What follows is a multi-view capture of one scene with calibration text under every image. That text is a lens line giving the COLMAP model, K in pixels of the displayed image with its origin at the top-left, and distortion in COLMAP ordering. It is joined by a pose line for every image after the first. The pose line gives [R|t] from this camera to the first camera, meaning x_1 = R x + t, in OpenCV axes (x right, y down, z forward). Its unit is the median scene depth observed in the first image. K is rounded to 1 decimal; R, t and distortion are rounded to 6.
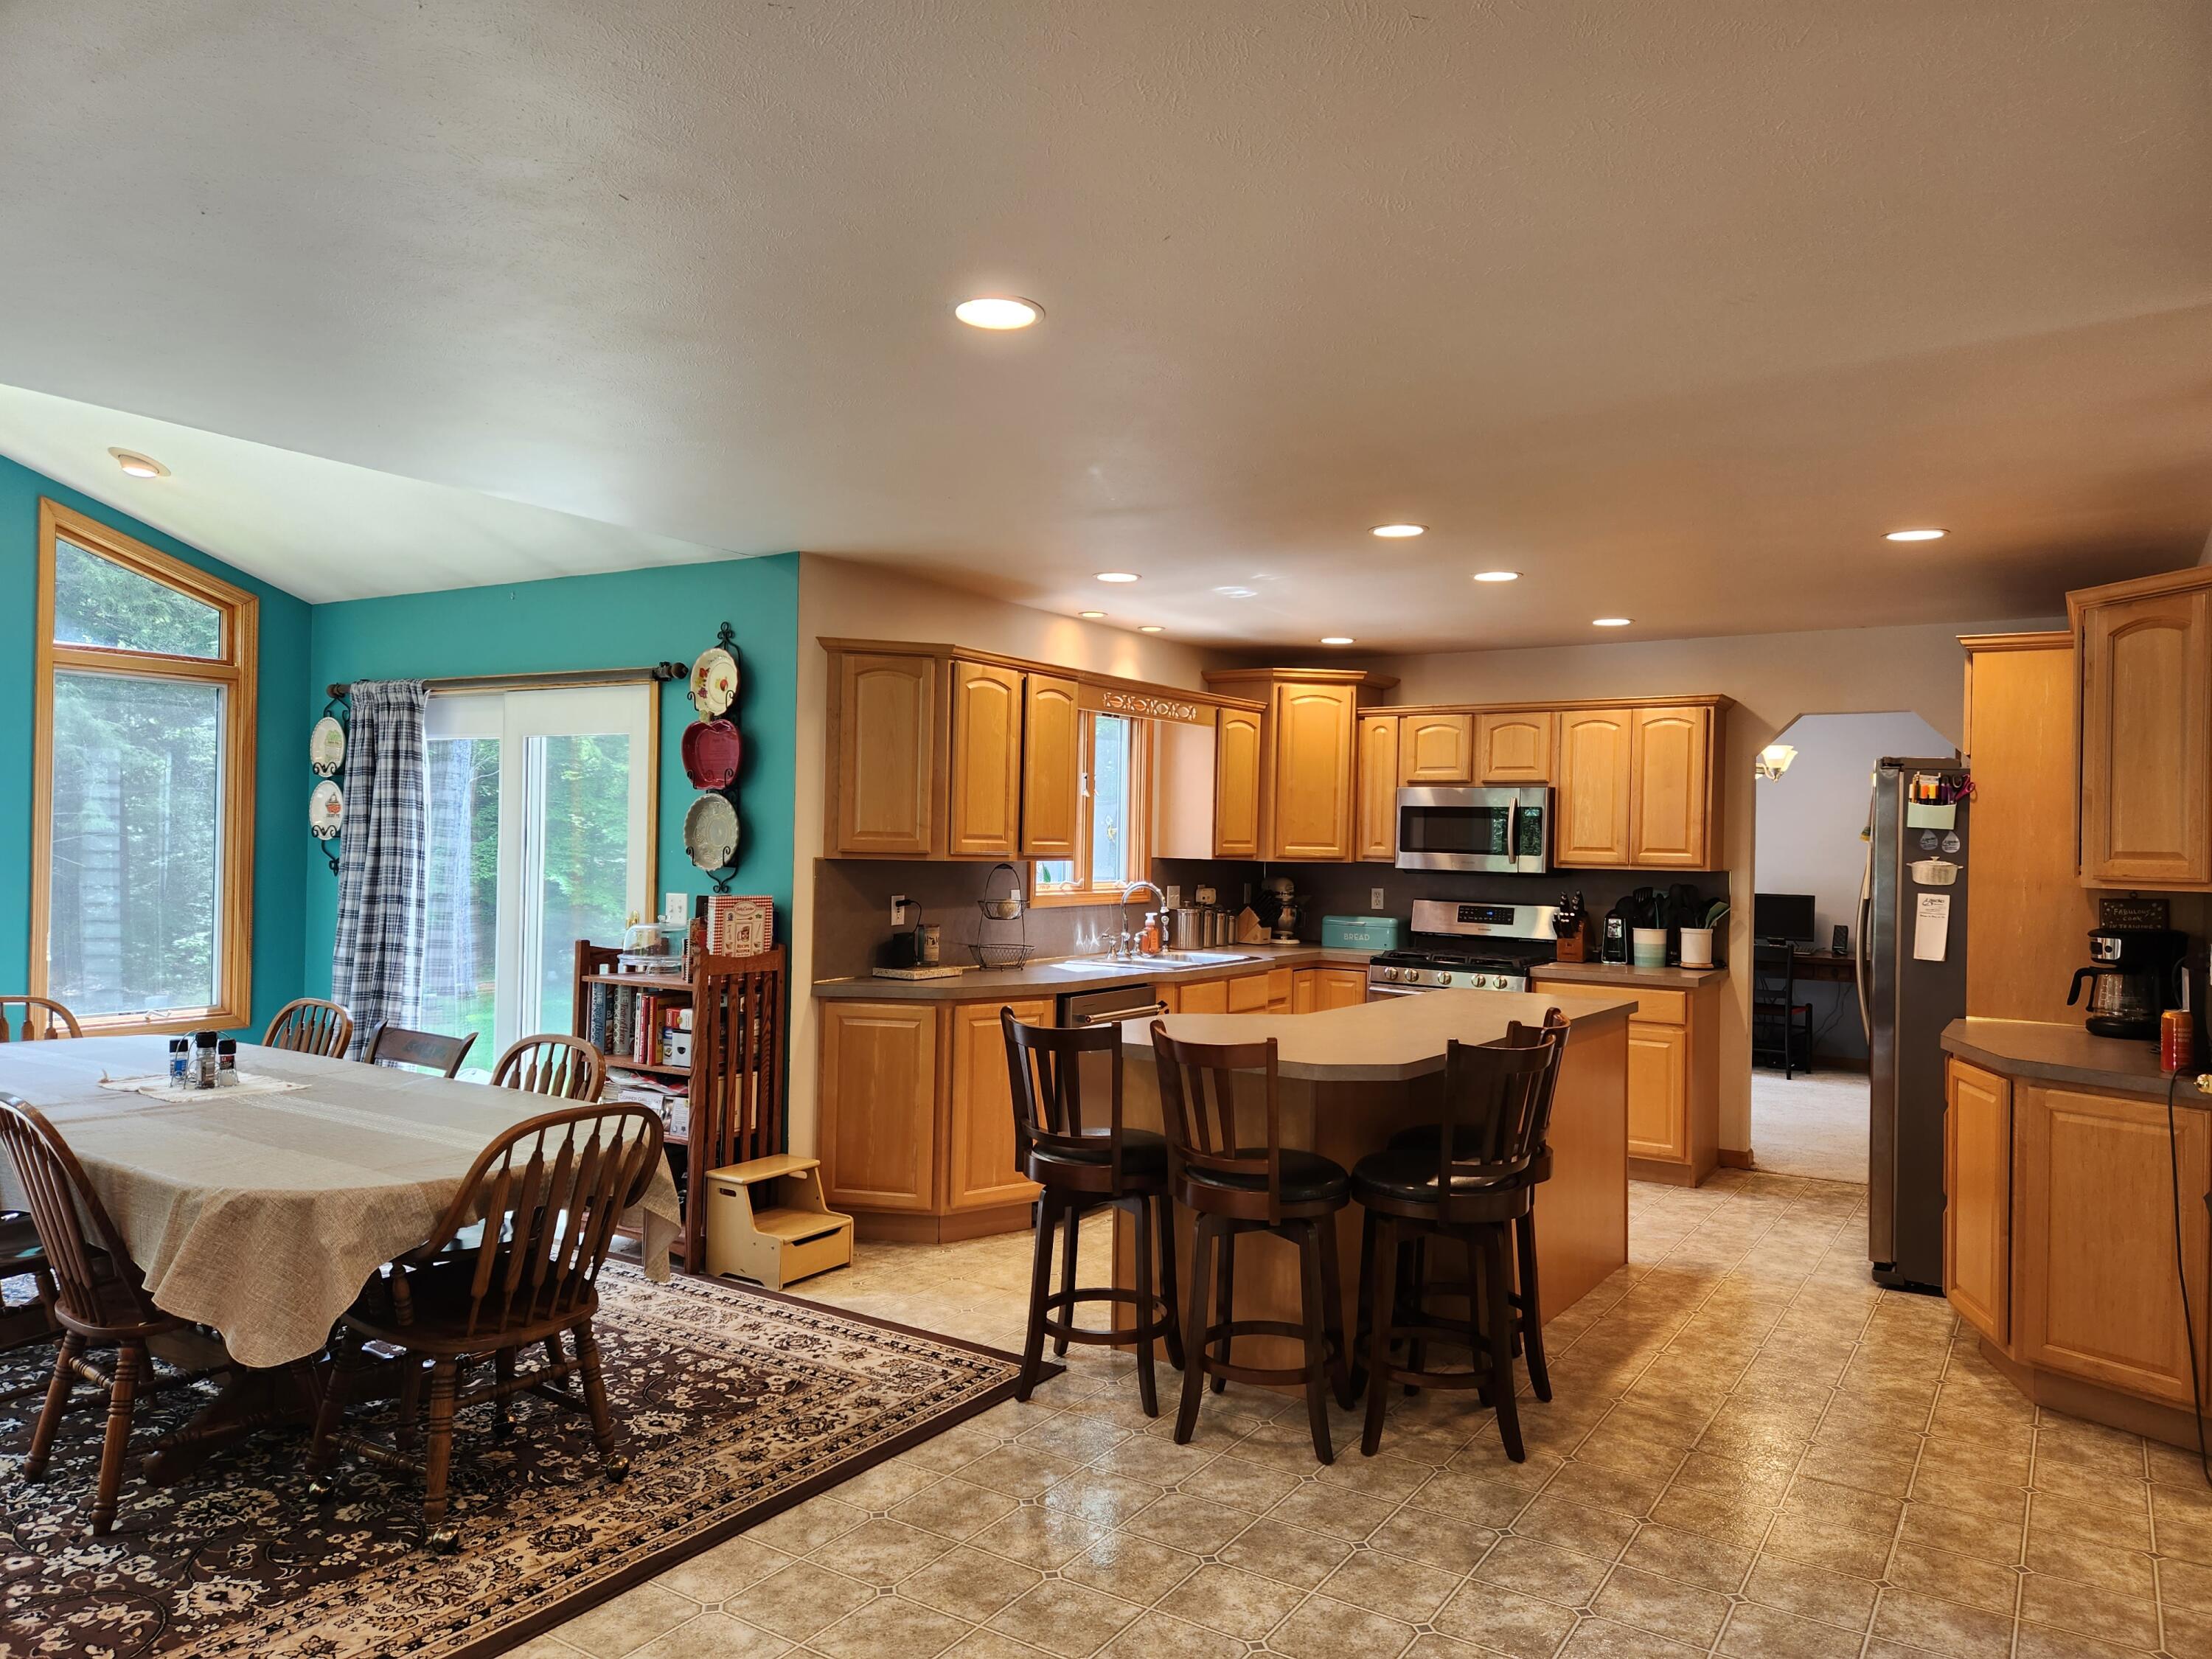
lens RADIAL K [[1478.0, 0, 1106.0], [0, 1478.0, 829.5], [0, 0, 1]] dist [0.095748, -0.070951]
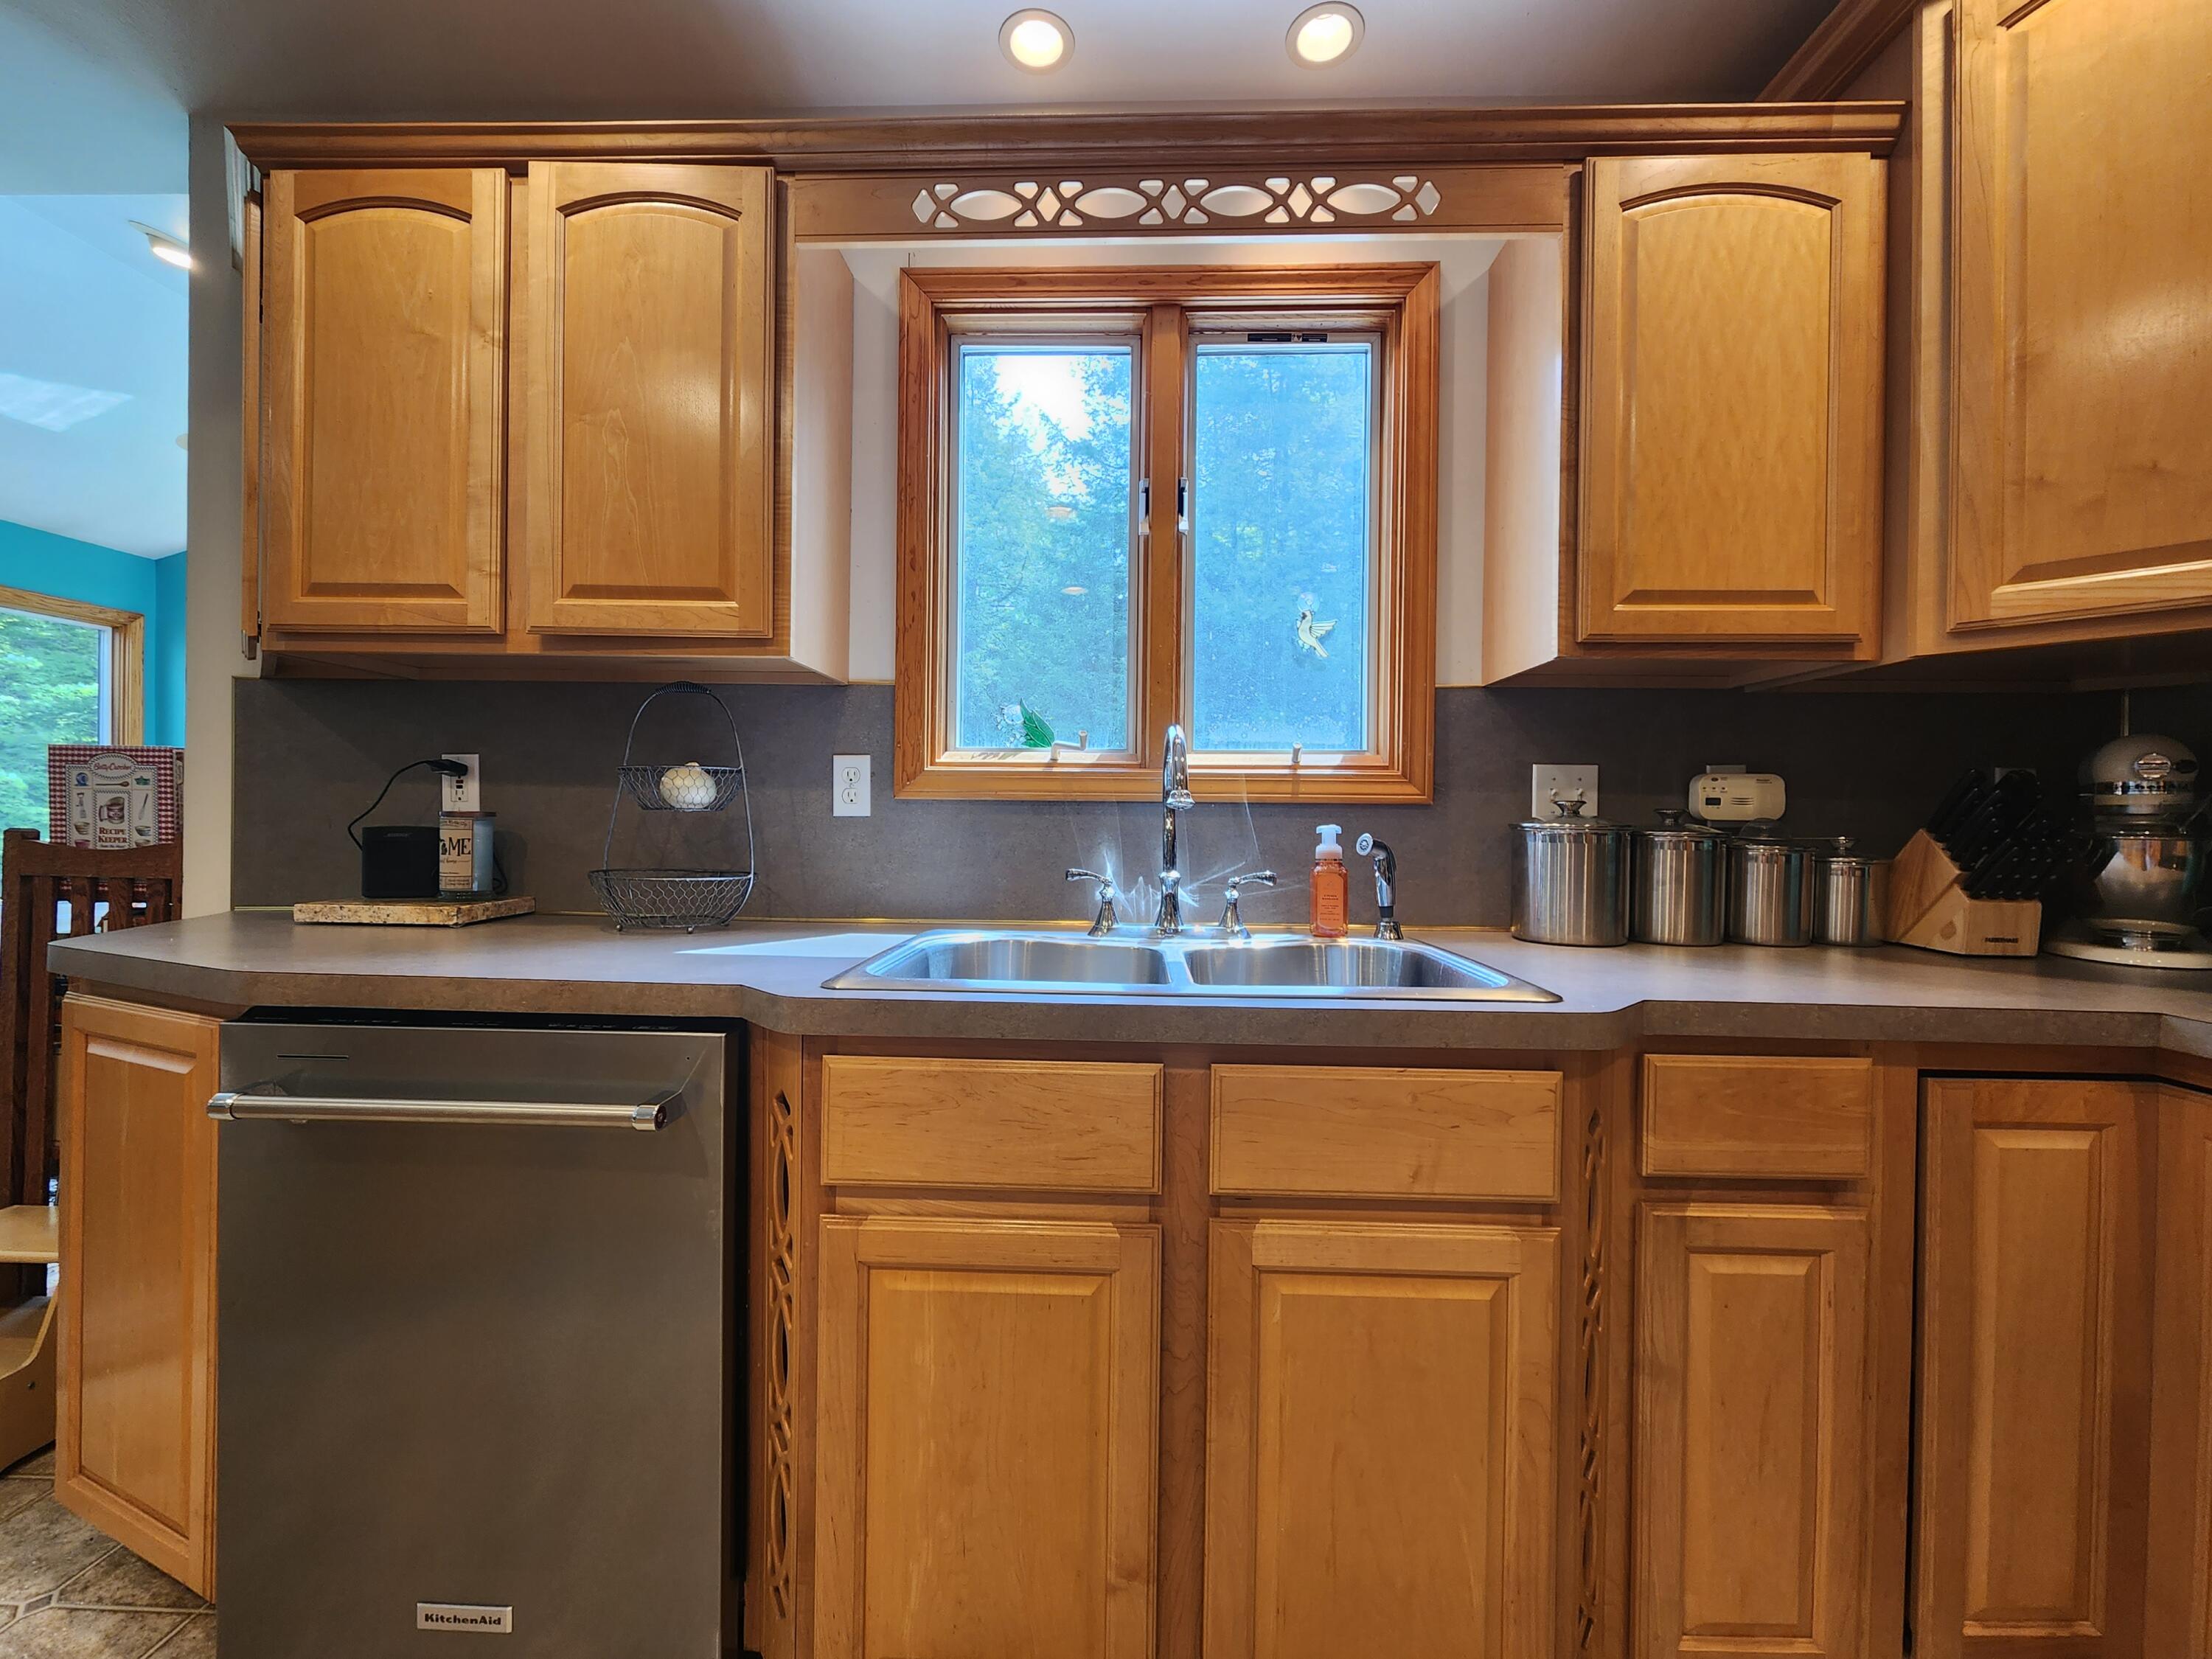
lens RADIAL K [[905.0, 0, 1100.9], [0, 905.0, 826.1], [0, 0, 1]] dist [0.006069, -0.004893]
pose [[0.520423, -0.009823, -0.853852, 0.259365], [0.001850, 0.999944, -0.010376, 0.081658], [0.853907, 0.003821, 0.520412, 1.159363]]
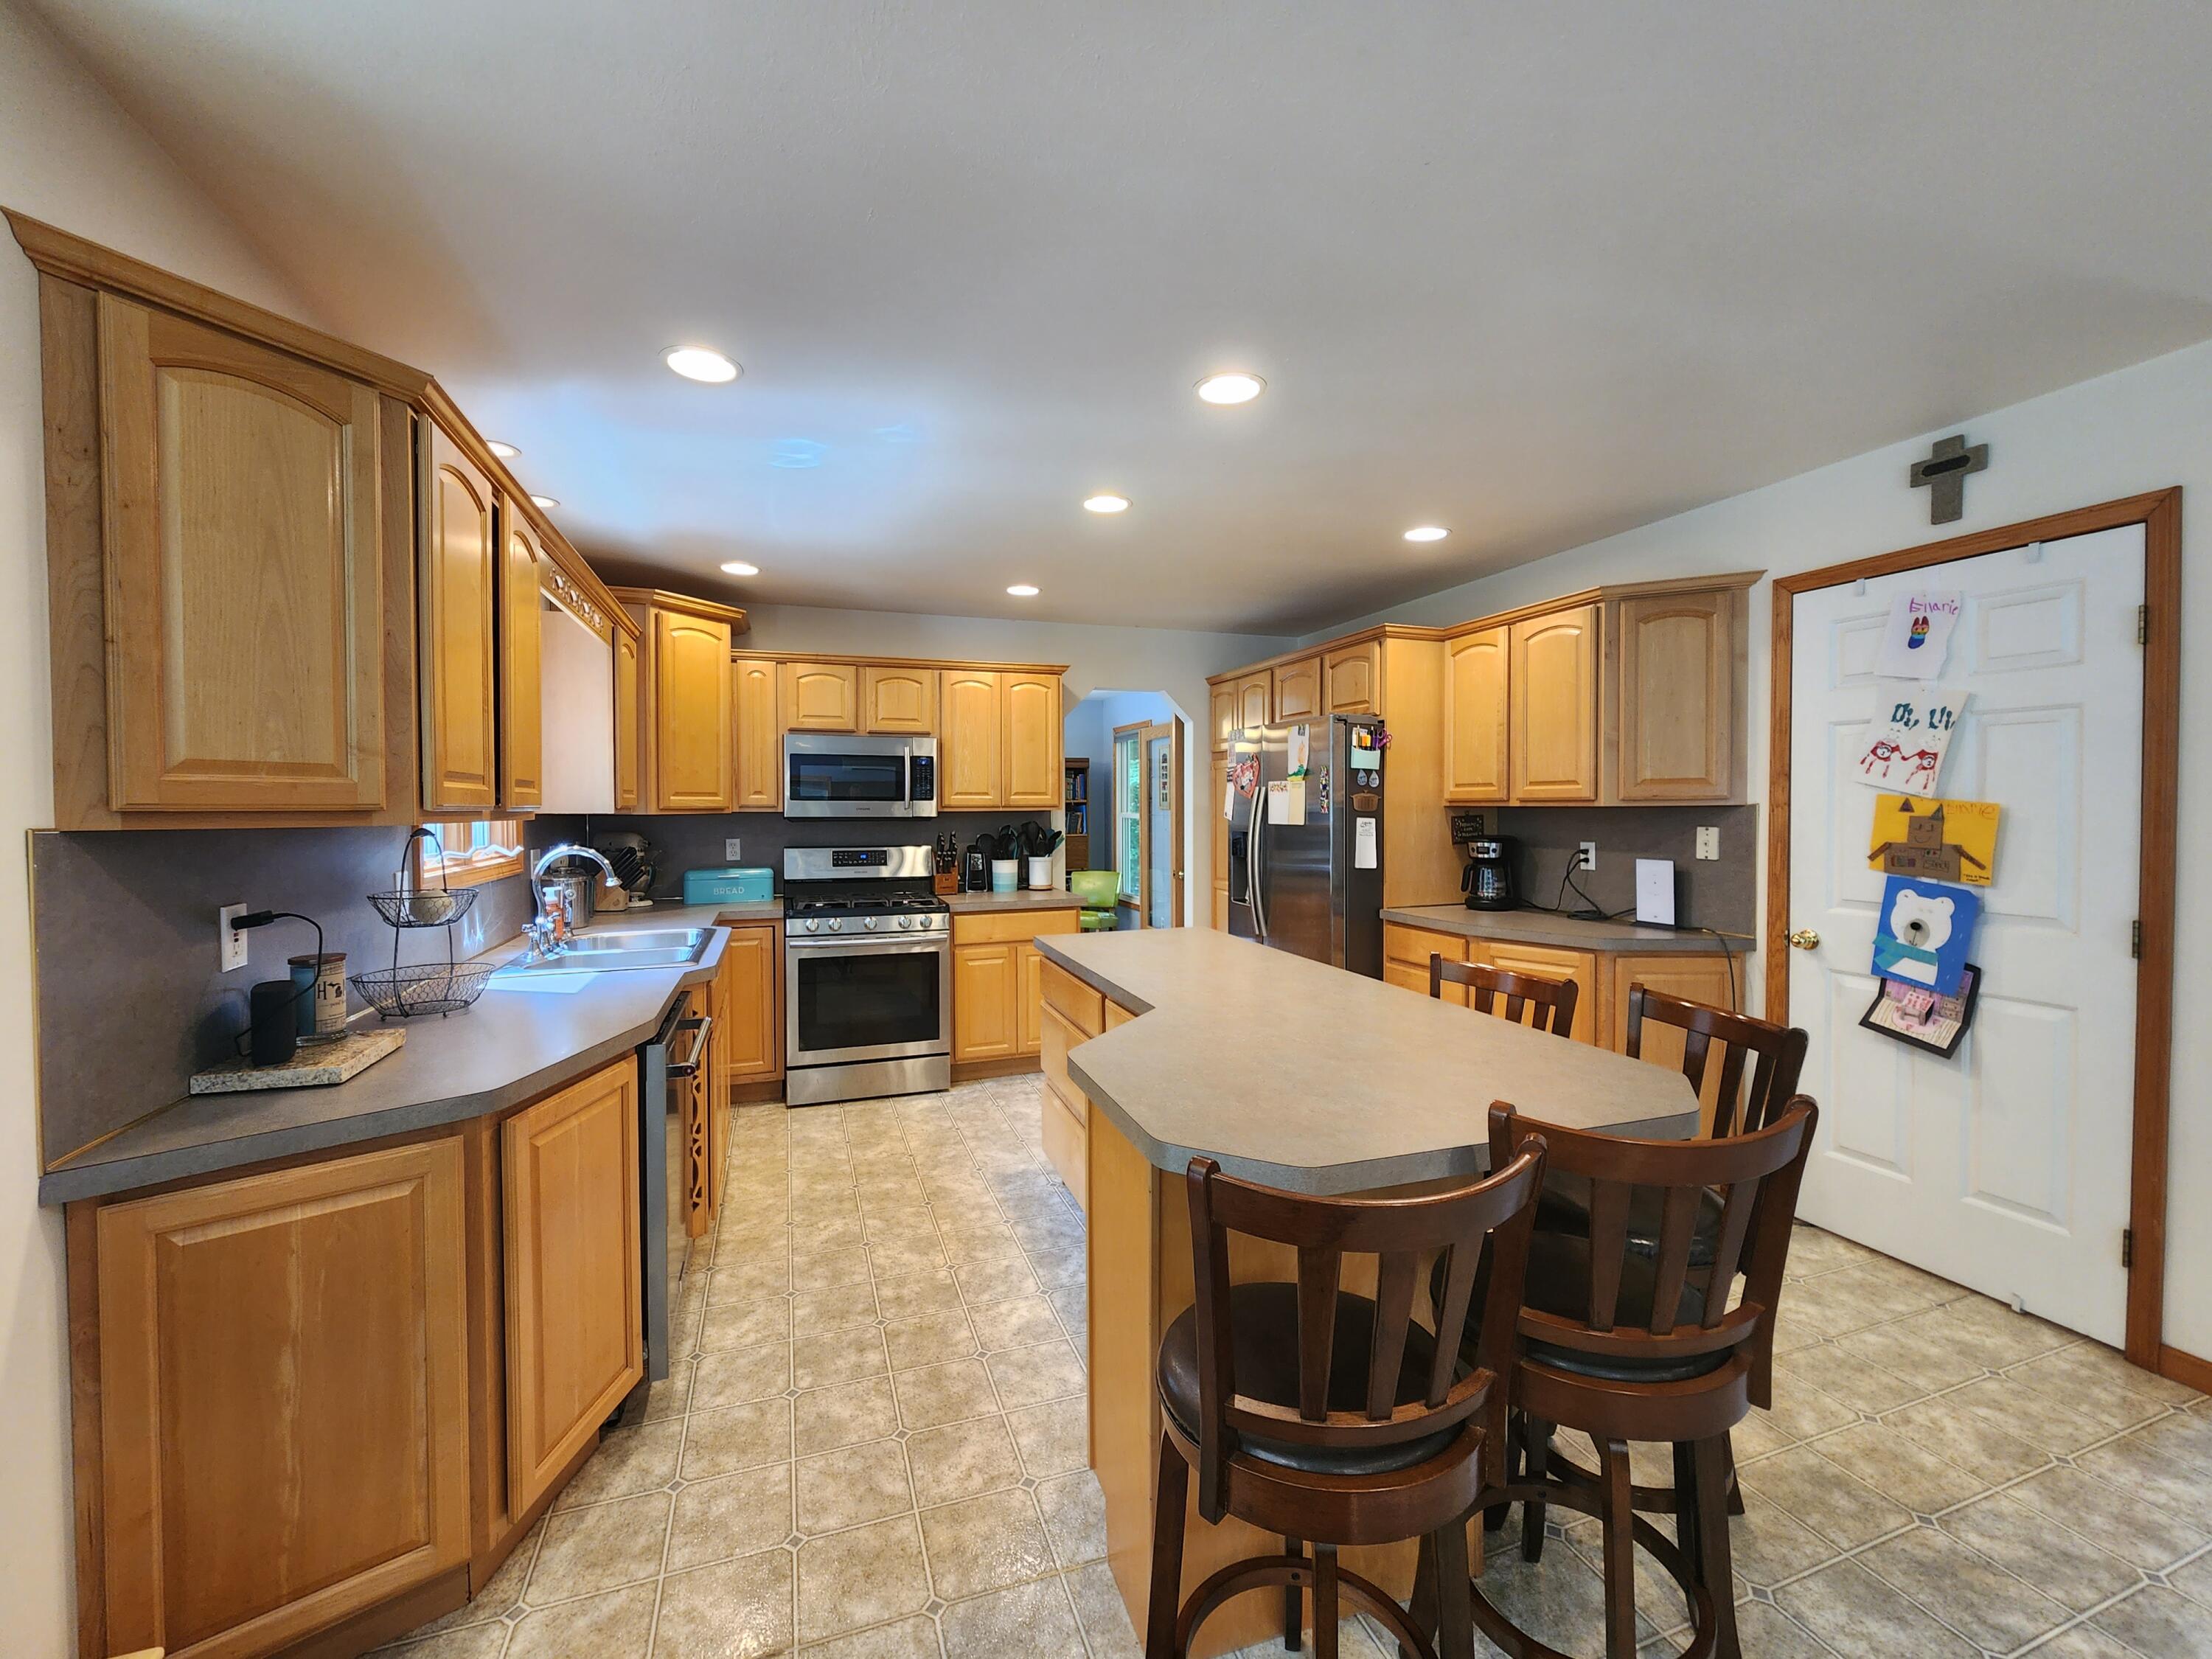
lens RADIAL K [[905.0, 0, 1100.9], [0, 905.0, 826.1], [0, 0, 1]] dist [0.006069, -0.004893]
pose [[0.608663, -0.041491, 0.792343, -0.223149], [0.011648, 0.998991, 0.043365, 0.012494], [-0.793343, -0.017166, 0.608532, 0.693651]]
